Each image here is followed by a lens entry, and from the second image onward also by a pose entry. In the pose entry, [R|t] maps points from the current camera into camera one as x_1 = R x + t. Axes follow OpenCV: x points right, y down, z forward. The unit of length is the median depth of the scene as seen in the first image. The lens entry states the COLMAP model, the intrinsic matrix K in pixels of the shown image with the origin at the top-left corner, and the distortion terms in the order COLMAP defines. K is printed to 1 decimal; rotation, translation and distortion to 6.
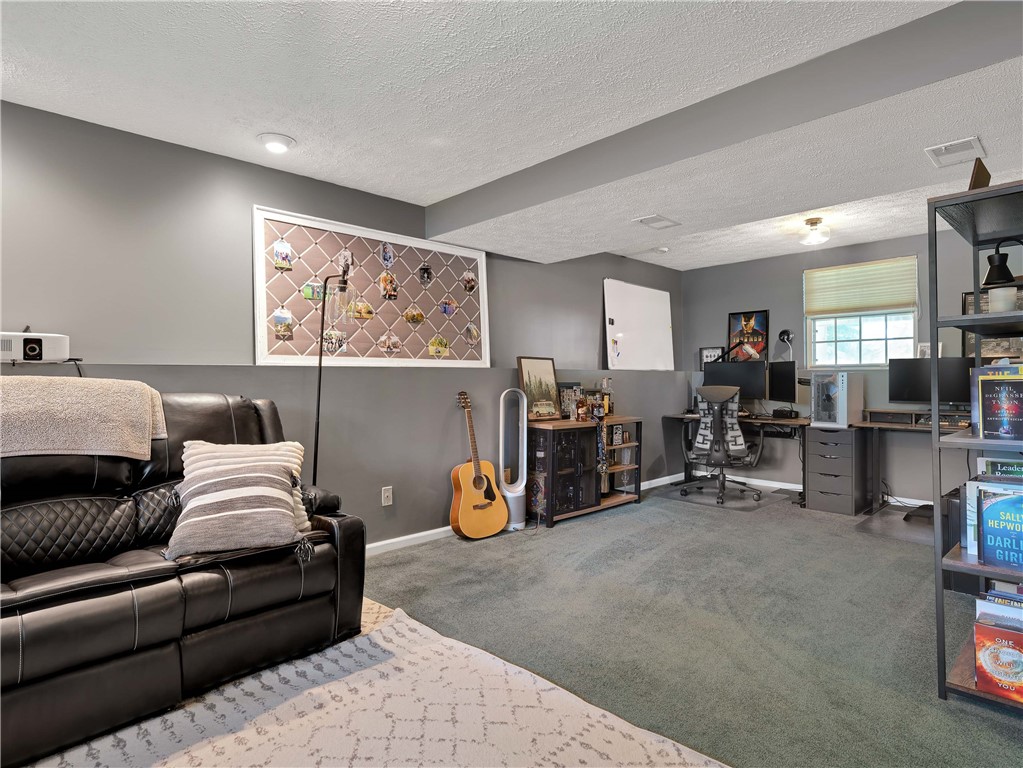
lens RADIAL K [[558.9, 0, 512.7], [0, 558.9, 378.2], [0, 0, 1]] dist [0.003487, -0.001104]
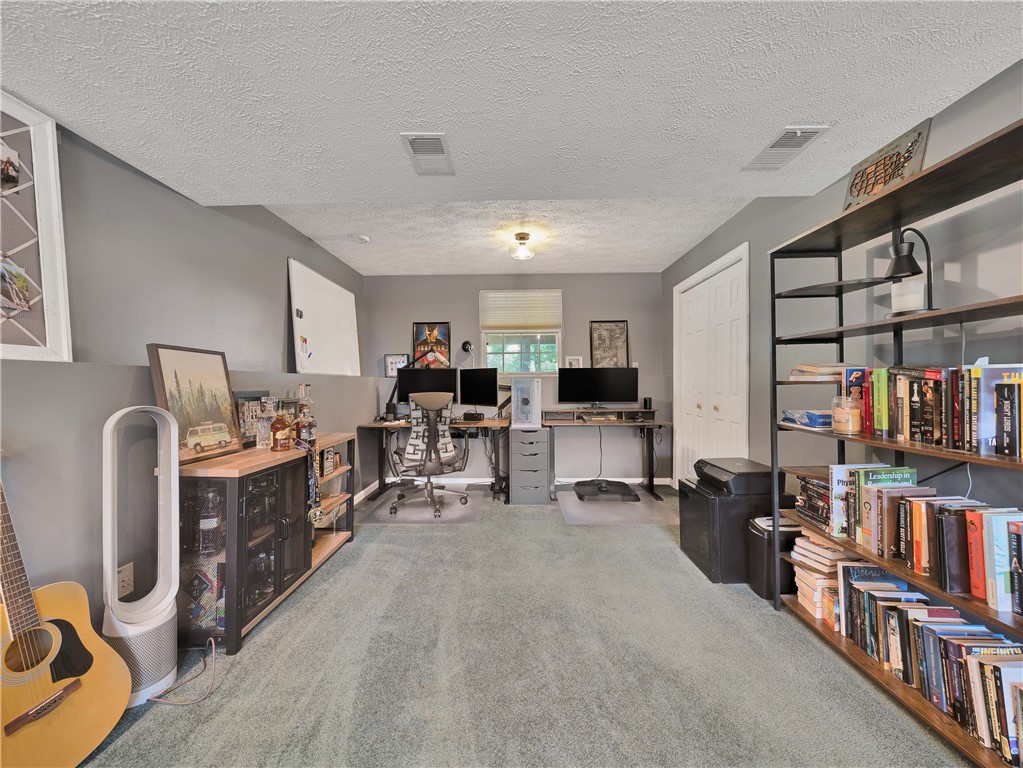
lens RADIAL K [[393.3, 0, 507.4], [0, 393.3, 386.4], [0, 0, 1]] dist [-0.000226, -0.000309]
pose [[0.706719, -0.007507, 0.707454, -0.014574], [0.004464, 0.999971, 0.006152, 0.000478], [-0.707480, -0.001190, 0.706732, 0.469874]]
